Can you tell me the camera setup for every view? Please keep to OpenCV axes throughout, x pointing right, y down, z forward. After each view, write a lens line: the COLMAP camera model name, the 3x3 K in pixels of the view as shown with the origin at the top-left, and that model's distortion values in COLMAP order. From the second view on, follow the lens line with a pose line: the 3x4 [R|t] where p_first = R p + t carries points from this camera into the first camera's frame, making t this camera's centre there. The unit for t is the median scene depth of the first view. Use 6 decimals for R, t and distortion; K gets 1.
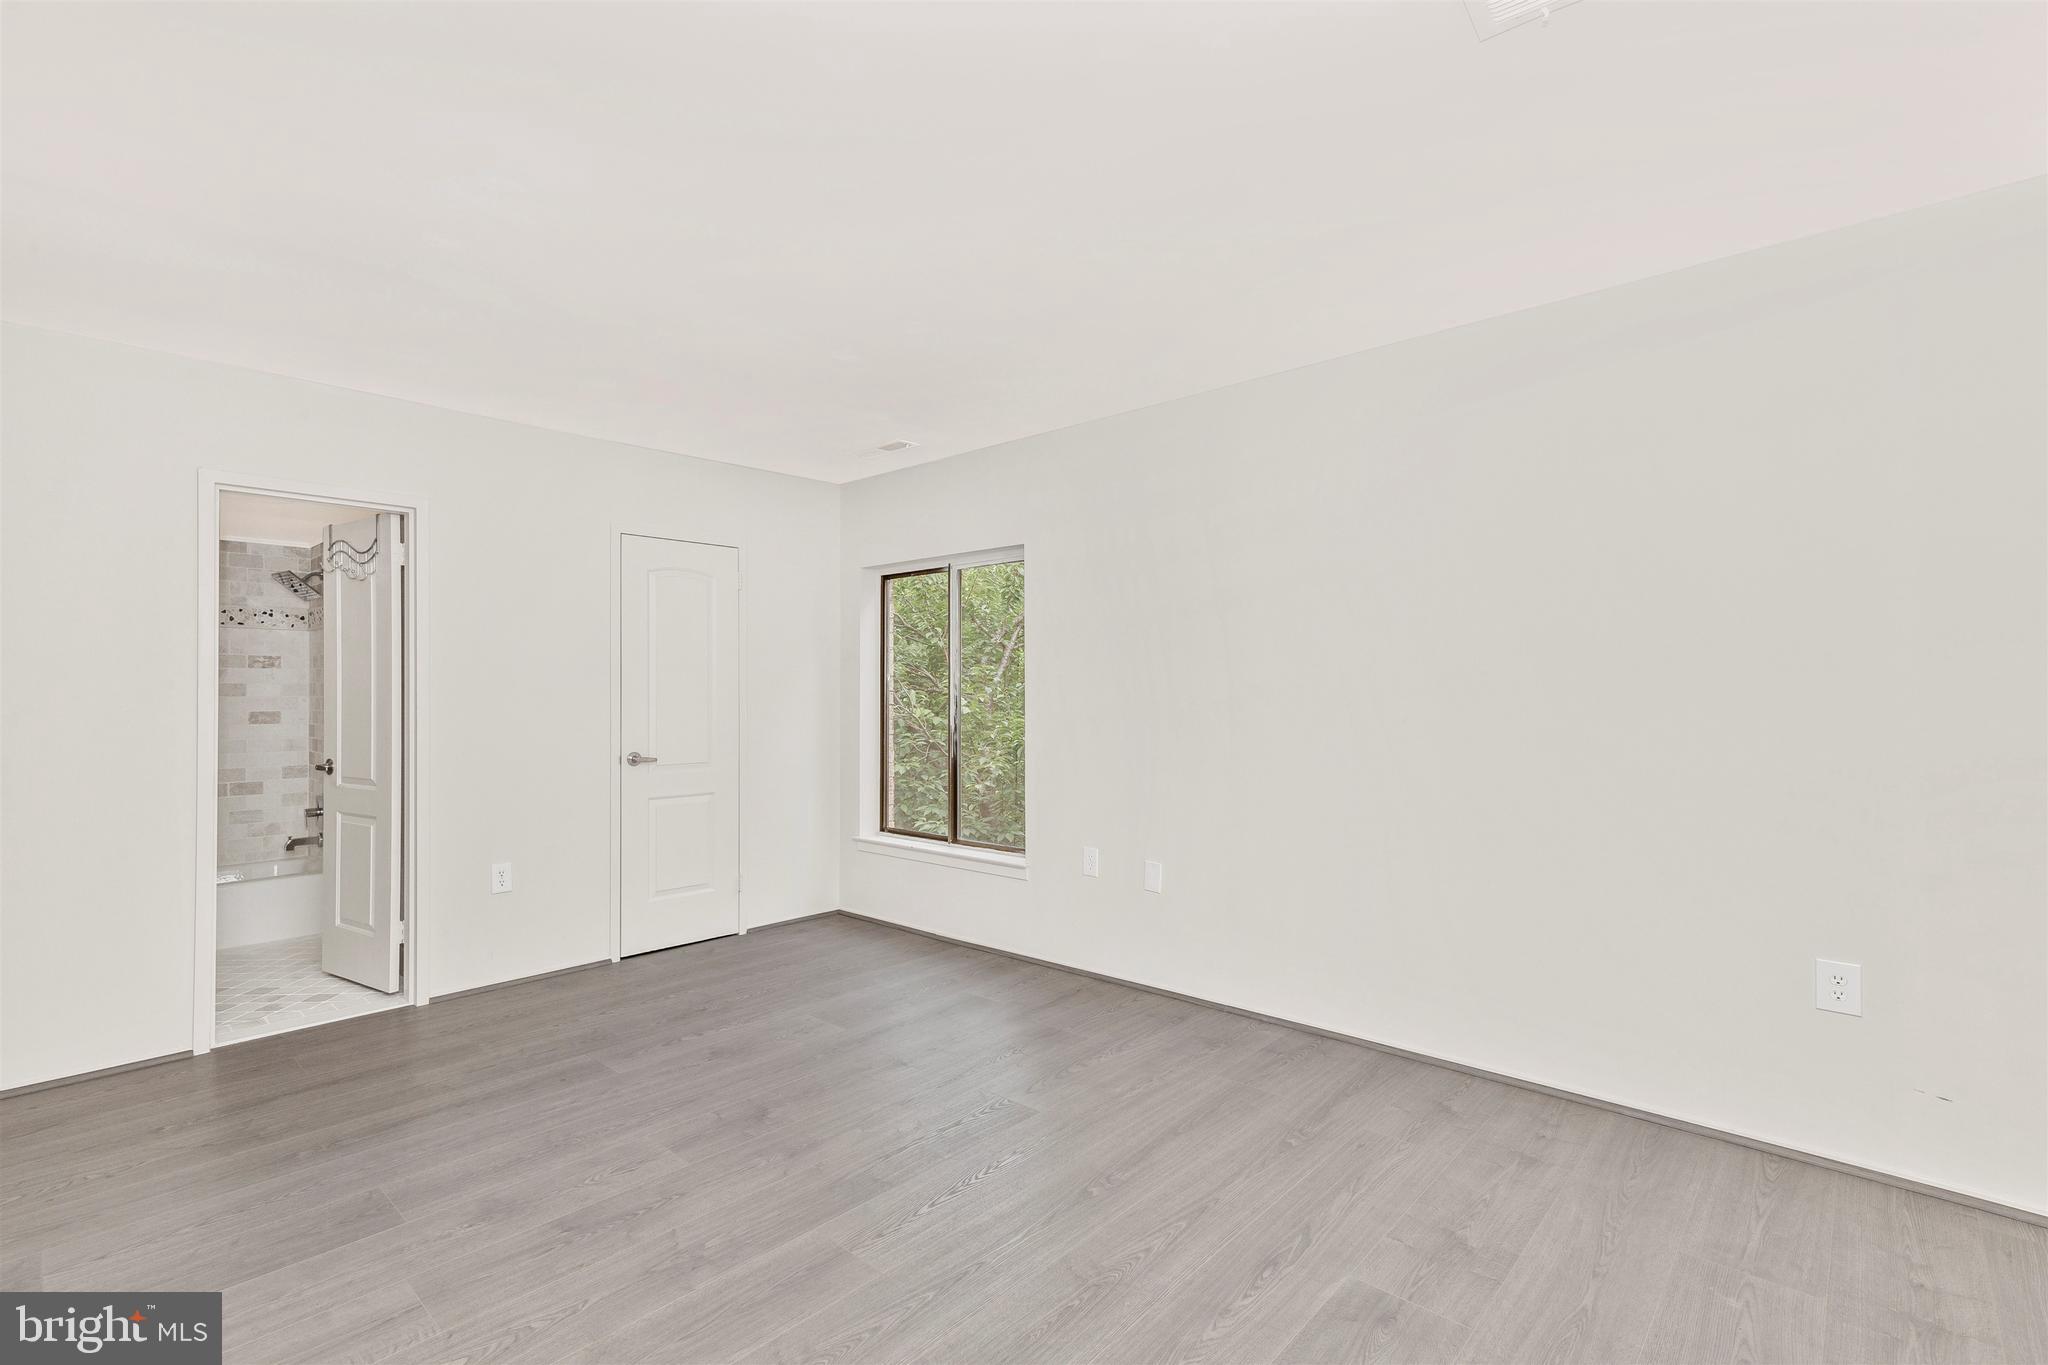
lens RADIAL K [[998.8, 0, 1024.0], [0, 998.8, 682.5], [0, 0, 1]] dist [0.001256, -0.000038]
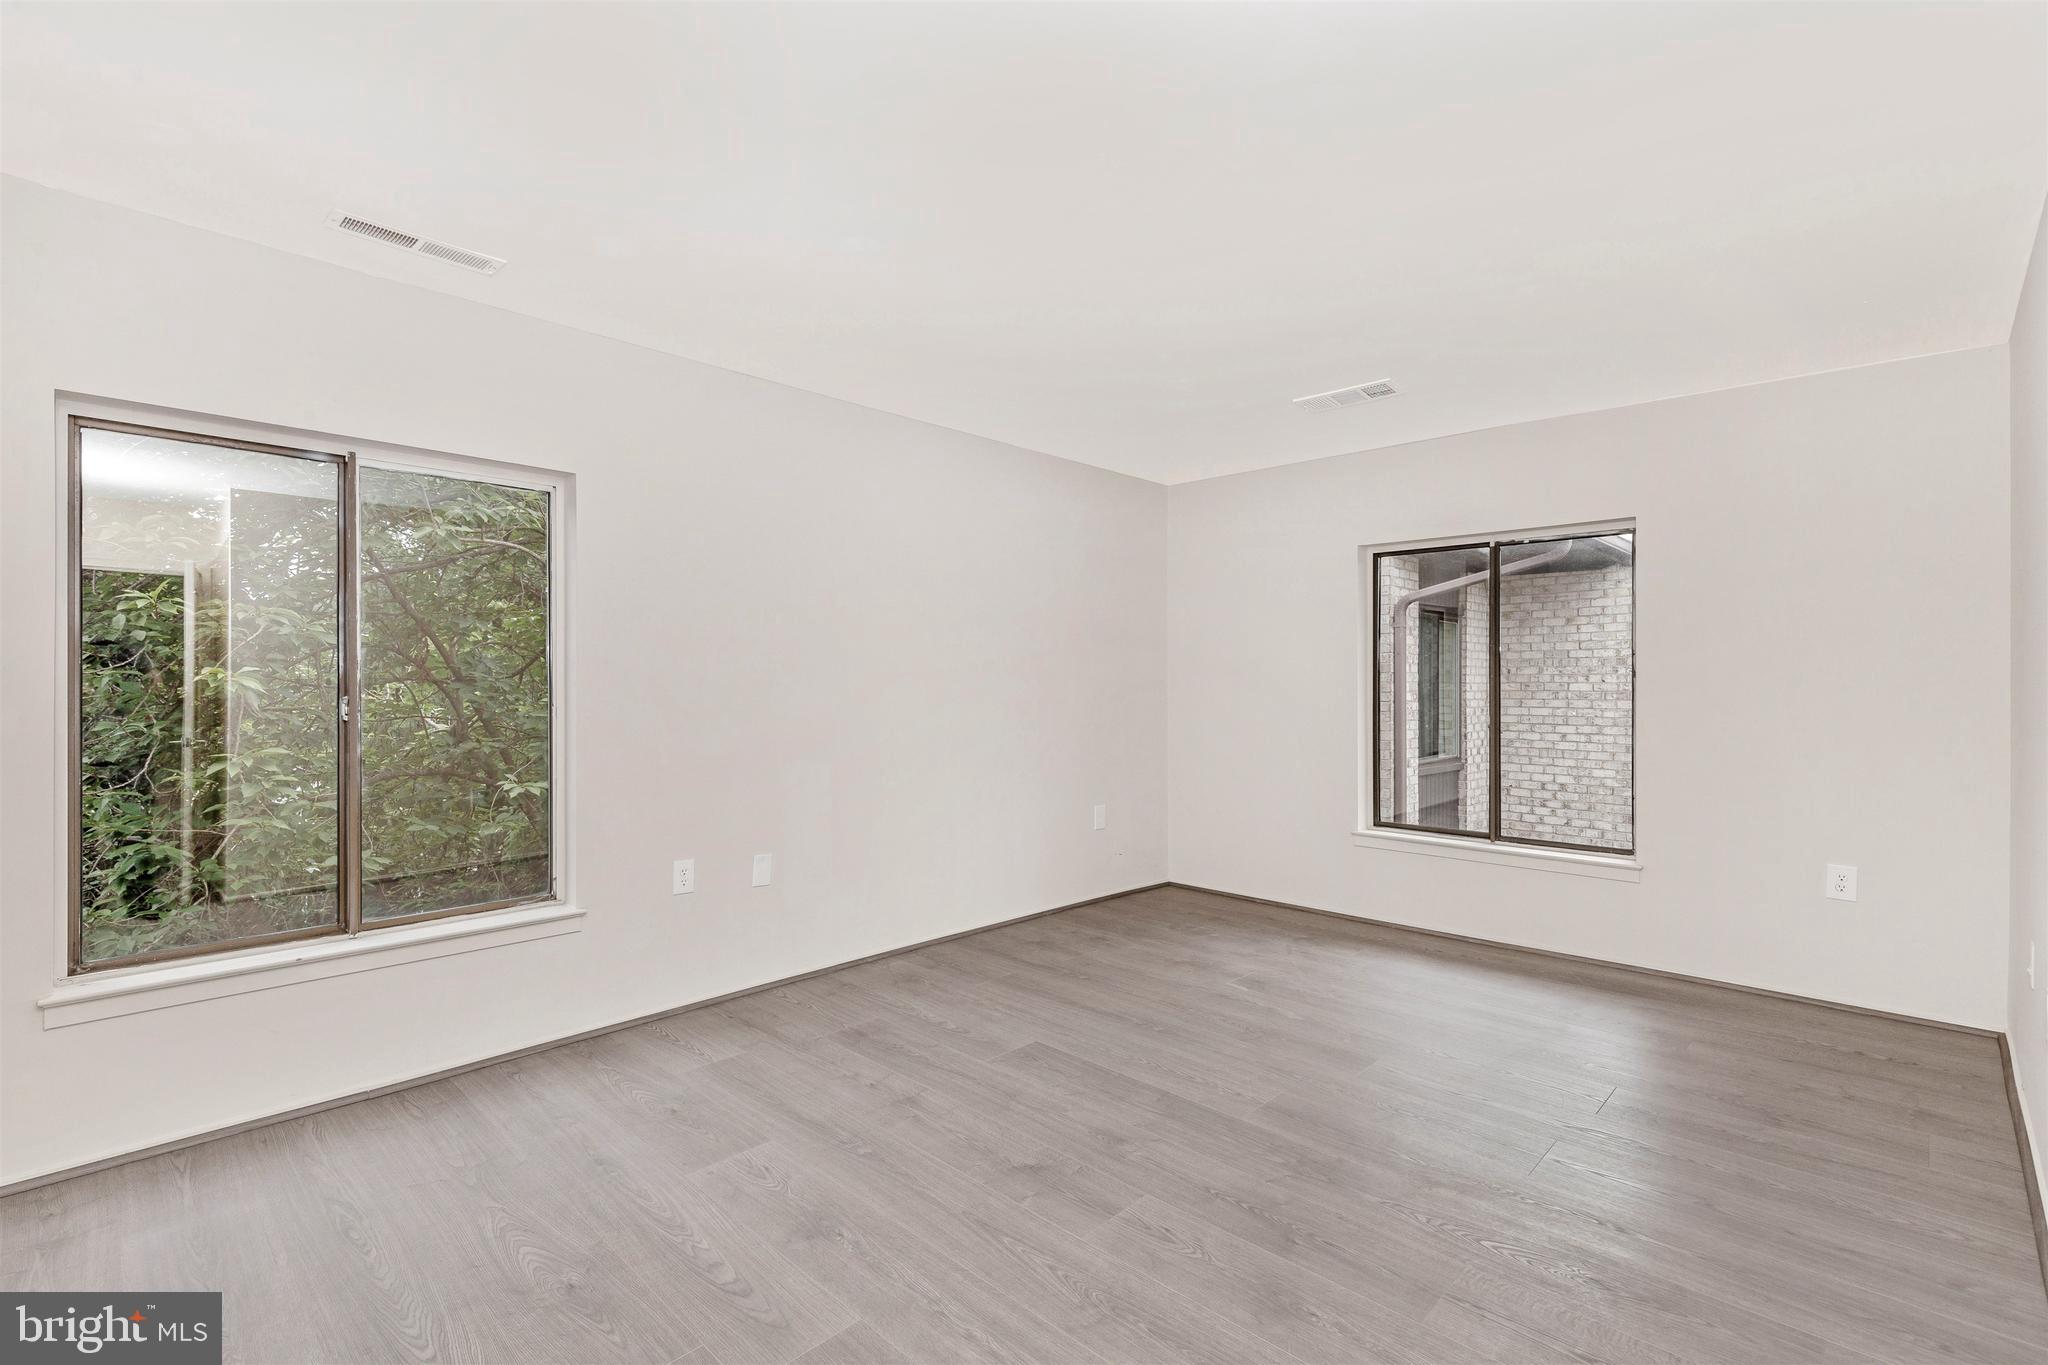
lens RADIAL K [[926.1, 0, 1030.7], [0, 926.1, 686.7], [0, 0, 1]] dist [0.002913, -0.000150]
pose [[0.002414, -0.004937, 0.999985, -0.954051], [-0.007366, 0.999961, 0.004955, 0.000273], [-0.999970, -0.007377, 0.002378, 0.879695]]
